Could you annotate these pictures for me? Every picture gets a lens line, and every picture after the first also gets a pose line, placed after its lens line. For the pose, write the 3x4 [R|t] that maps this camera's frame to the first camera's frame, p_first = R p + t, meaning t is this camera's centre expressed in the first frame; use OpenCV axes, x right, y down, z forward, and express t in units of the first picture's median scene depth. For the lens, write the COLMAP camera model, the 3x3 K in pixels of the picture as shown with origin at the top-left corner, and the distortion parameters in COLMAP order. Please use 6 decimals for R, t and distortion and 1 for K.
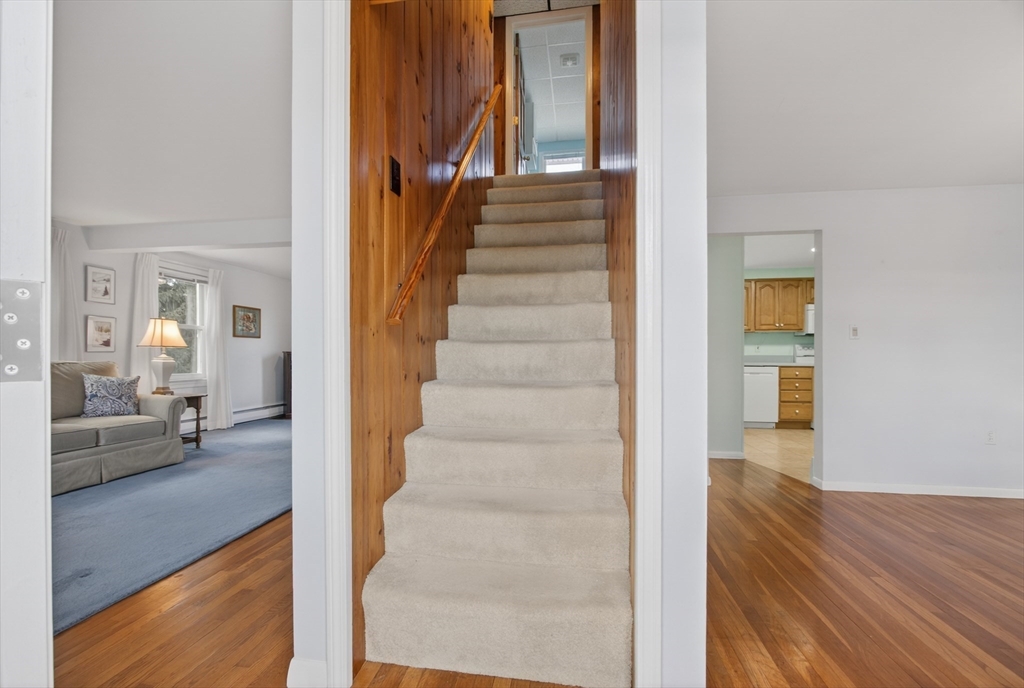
lens RADIAL K [[450.4, 0, 497.5], [0, 450.4, 354.7], [0, 0, 1]] dist [-0.014517, 0.001503]
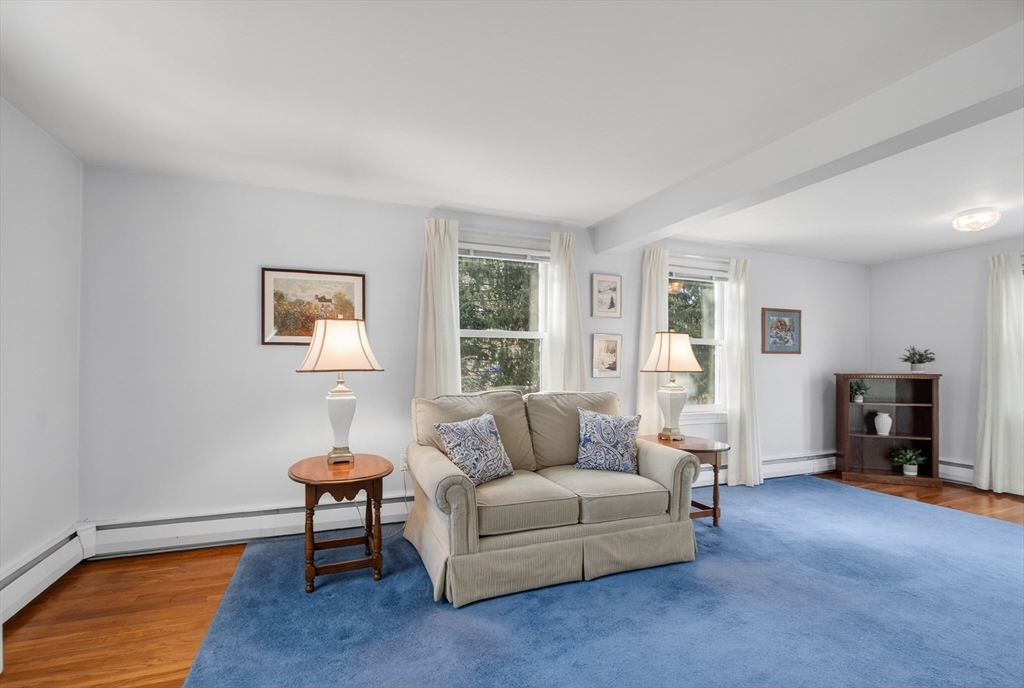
lens RADIAL K [[450.4, 0, 510.8], [0, 450.4, 363.5], [0, 0, 1]] dist [-0.014517, 0.001503]
pose [[0.525906, -0.003618, -0.850535, -0.275913], [-0.002533, 0.999980, -0.005820, -0.025976], [0.850539, 0.005215, 0.525886, 0.409667]]
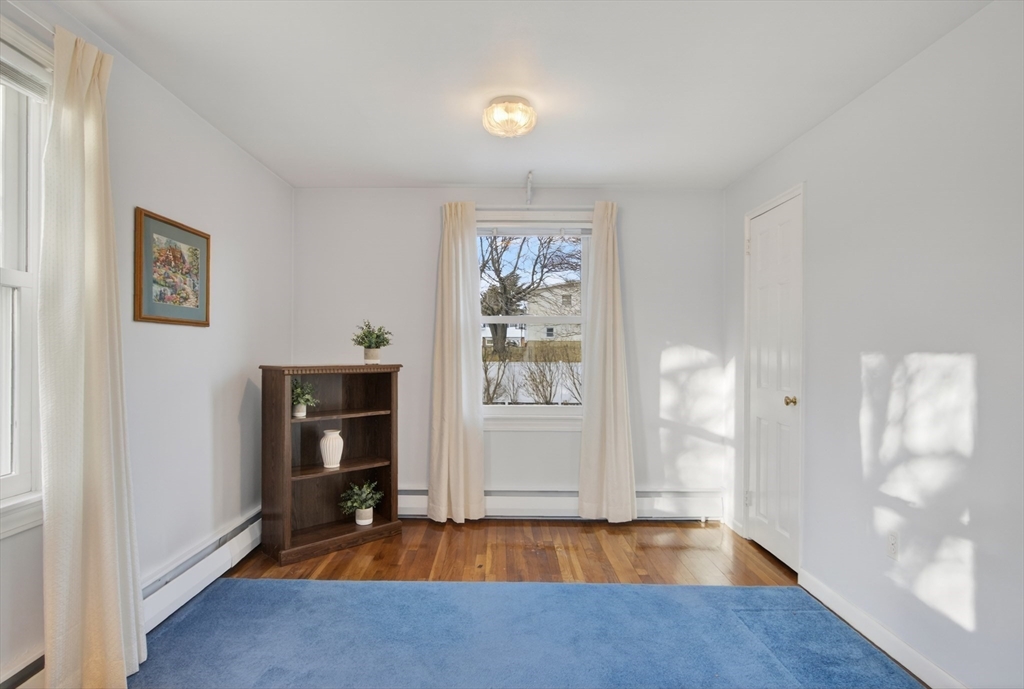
lens RADIAL K [[574.8, 0, 501.6], [0, 574.8, 349.0], [0, 0, 1]] dist [-0.006407, 0.002329]
pose [[0.986698, -0.000259, 0.162564, -0.581299], [0.001315, 0.999979, -0.006386, -0.027099], [-0.162559, 0.006515, 0.986677, 0.840121]]
